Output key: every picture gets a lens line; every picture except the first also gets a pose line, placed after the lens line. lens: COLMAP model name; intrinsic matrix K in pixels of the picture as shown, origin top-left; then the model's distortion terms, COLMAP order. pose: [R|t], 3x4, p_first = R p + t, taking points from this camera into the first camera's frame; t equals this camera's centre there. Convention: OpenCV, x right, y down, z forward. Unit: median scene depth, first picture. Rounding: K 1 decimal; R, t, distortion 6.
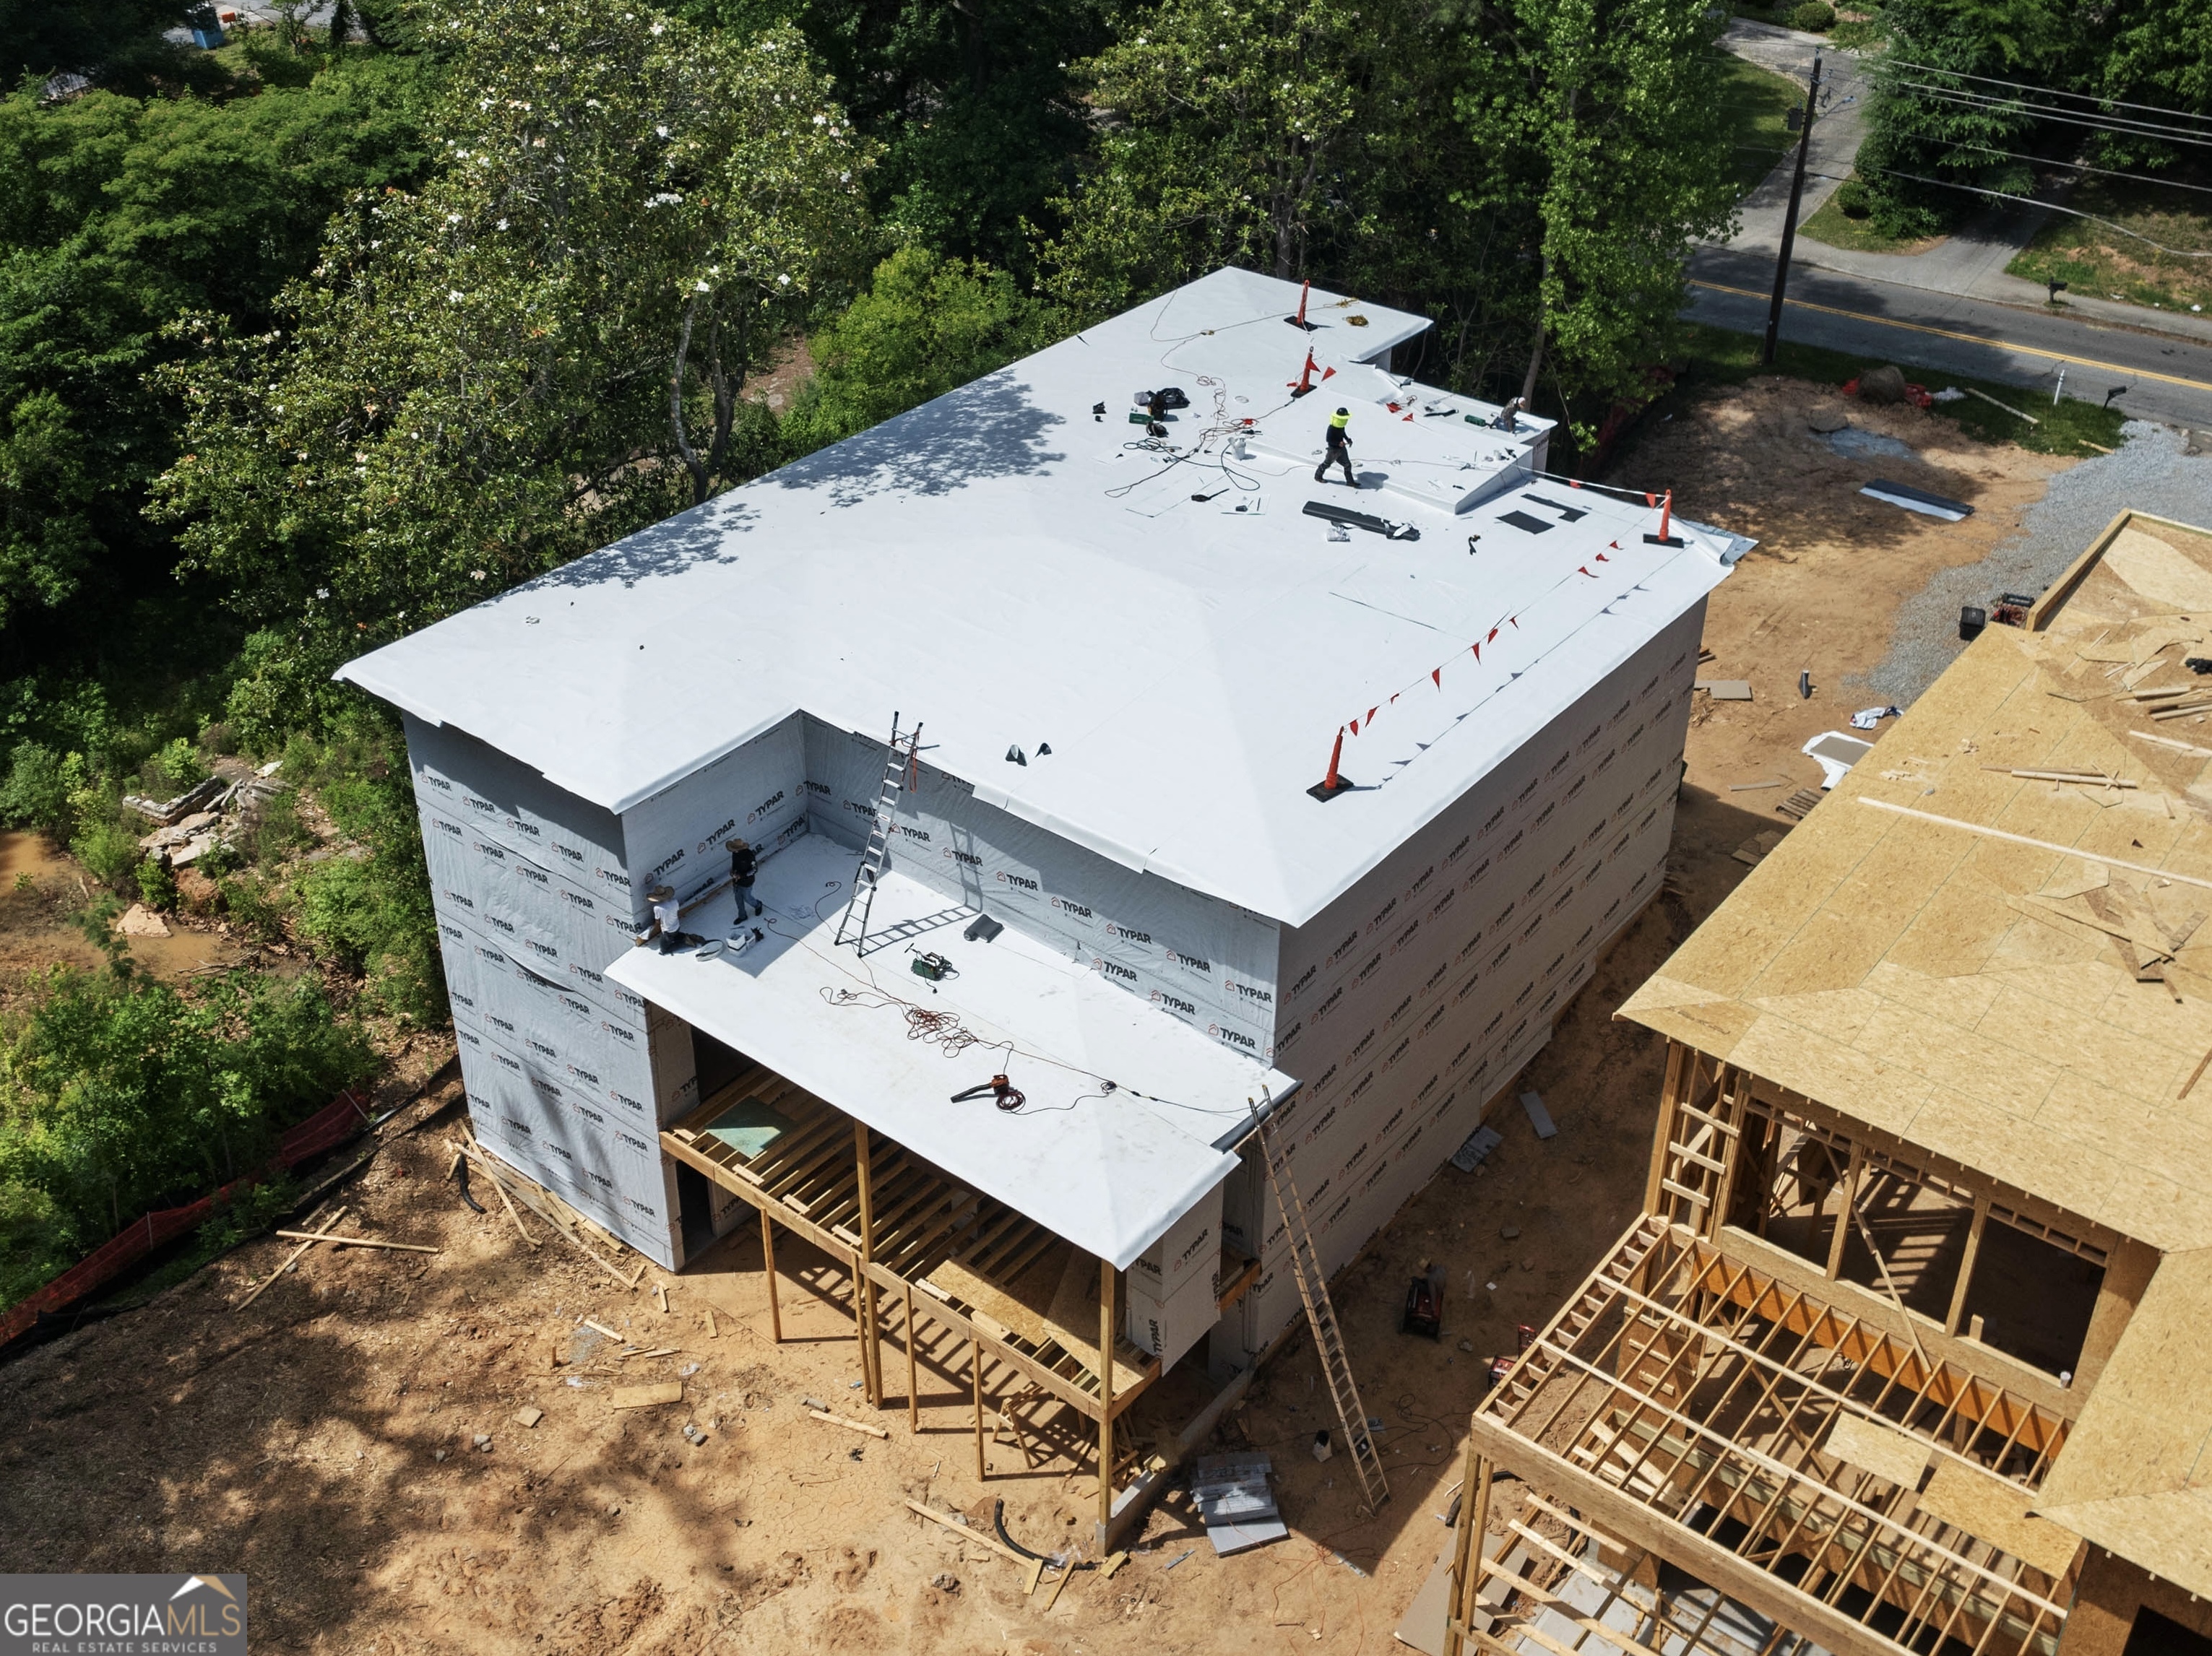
lens RADIAL K [[2274.0, 0, 1078.2], [0, 2274.0, 658.4], [0, 0, 1]] dist [-0.005509, 0.014149]
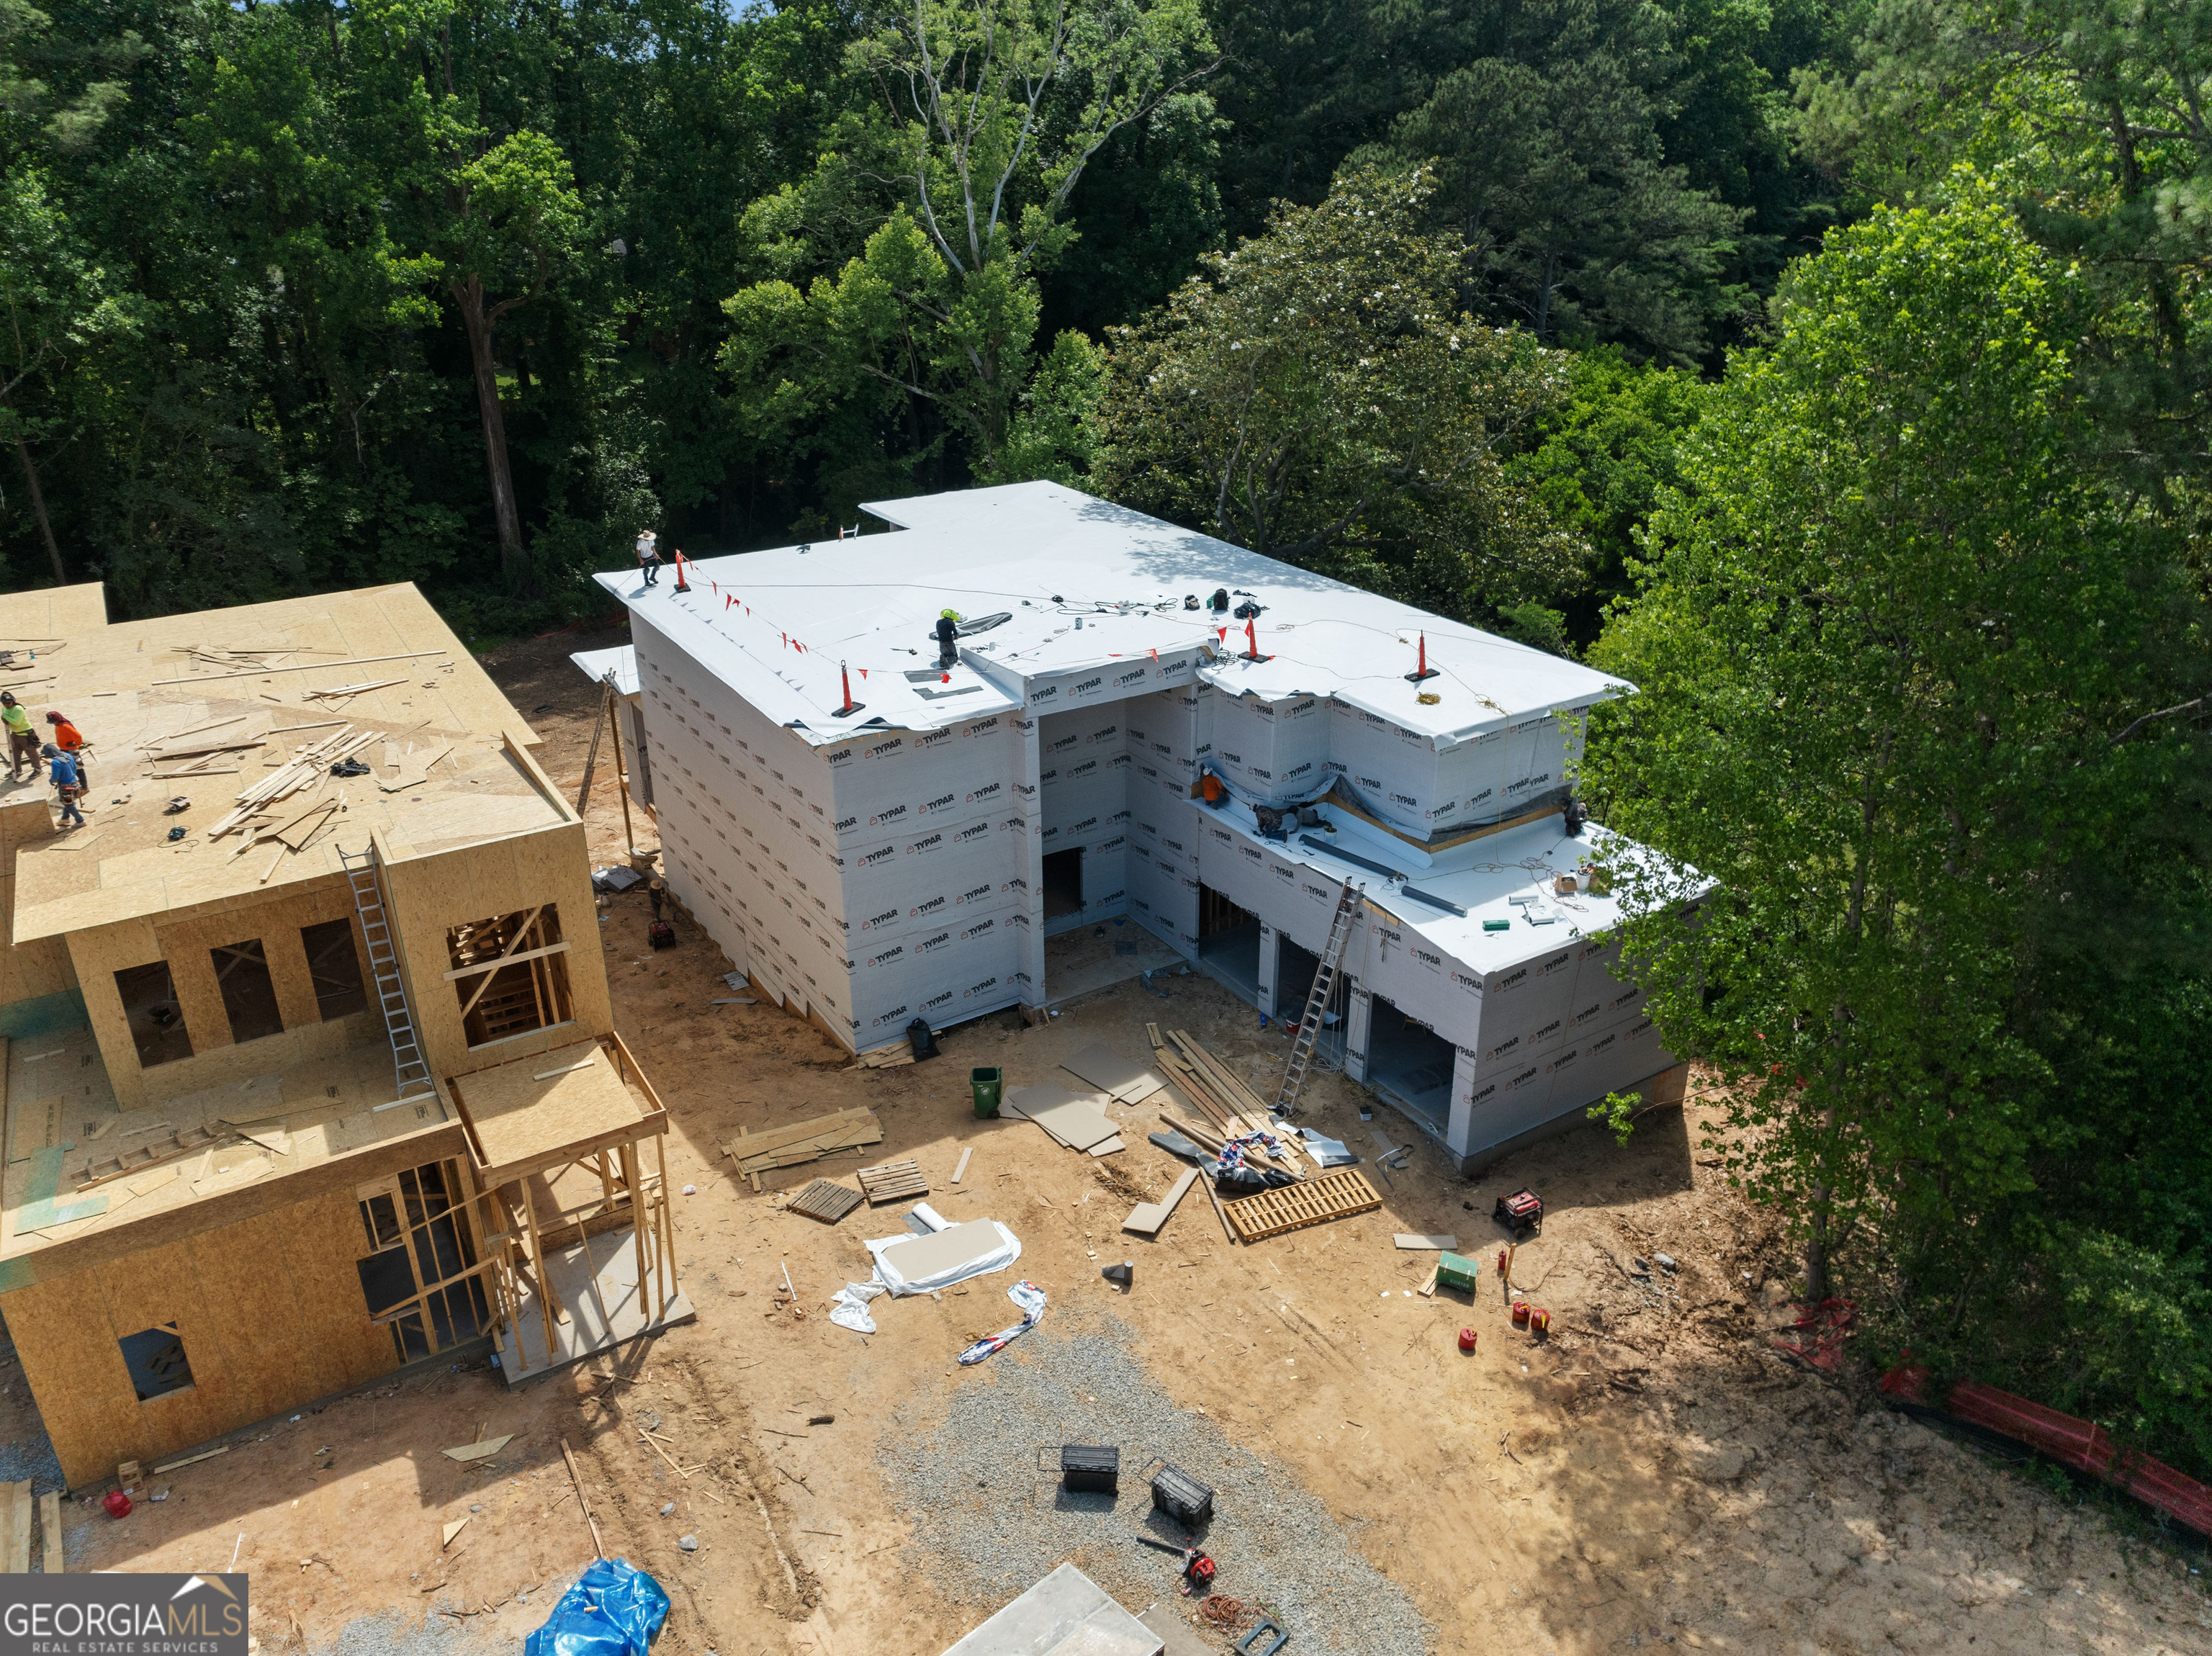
lens RADIAL K [[1566.3, 0, 1111.2], [0, 1566.3, 821.8], [0, 0, 1]] dist [-0.014069, 0.002366]
pose [[-0.323957, 0.383344, -0.864927, 0.976545], [-0.458632, 0.735987, 0.497976, -0.491403], [0.827471, 0.558006, -0.062614, 1.280563]]
